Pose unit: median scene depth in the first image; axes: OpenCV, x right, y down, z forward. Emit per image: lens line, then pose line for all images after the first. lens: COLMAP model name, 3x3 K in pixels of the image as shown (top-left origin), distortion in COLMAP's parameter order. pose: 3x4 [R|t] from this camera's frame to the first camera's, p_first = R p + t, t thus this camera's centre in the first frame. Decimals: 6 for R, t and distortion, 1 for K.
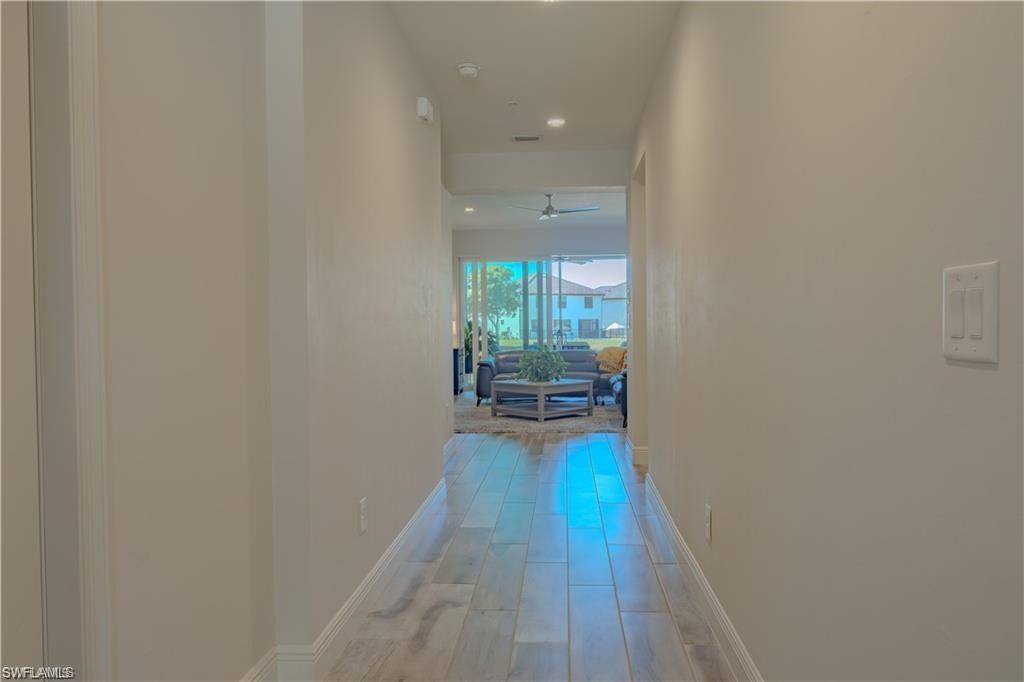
lens RADIAL K [[709.2, 0, 512.2], [0, 709.2, 339.2], [0, 0, 1]] dist [0.000069, 0.000001]
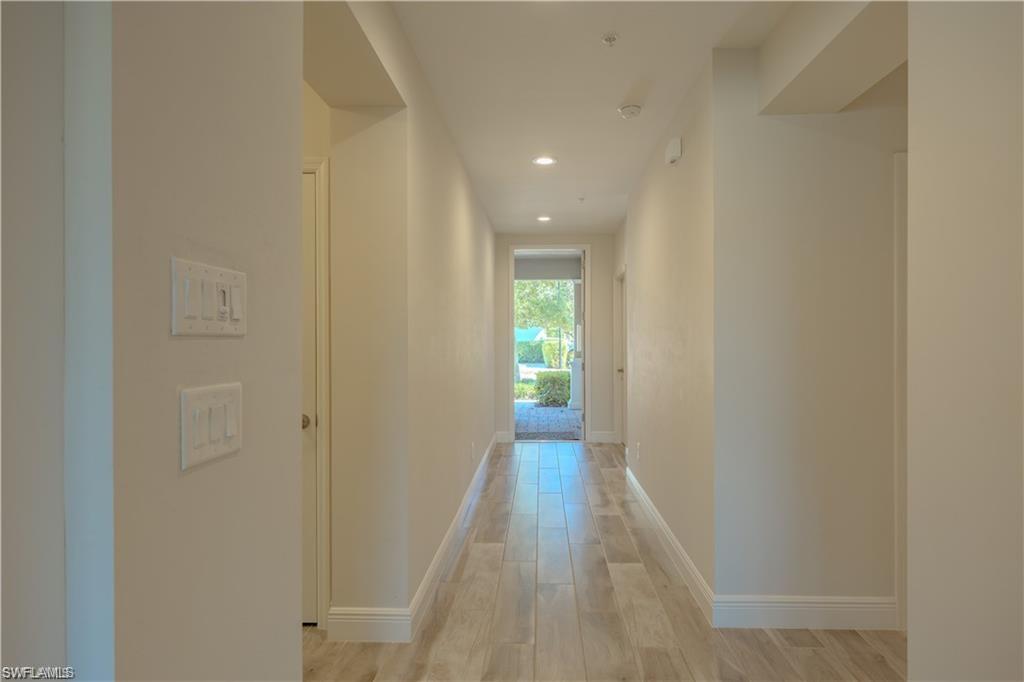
lens RADIAL K [[591.2, 0, 513.1], [0, 591.2, 341.1], [0, 0, 1]] dist [-0.000025, -0.000002]
pose [[-0.999782, 0.004709, -0.020352, 0.158543], [0.004276, 0.999765, 0.021249, -0.089844], [0.020447, 0.021157, -0.999567, 2.339825]]
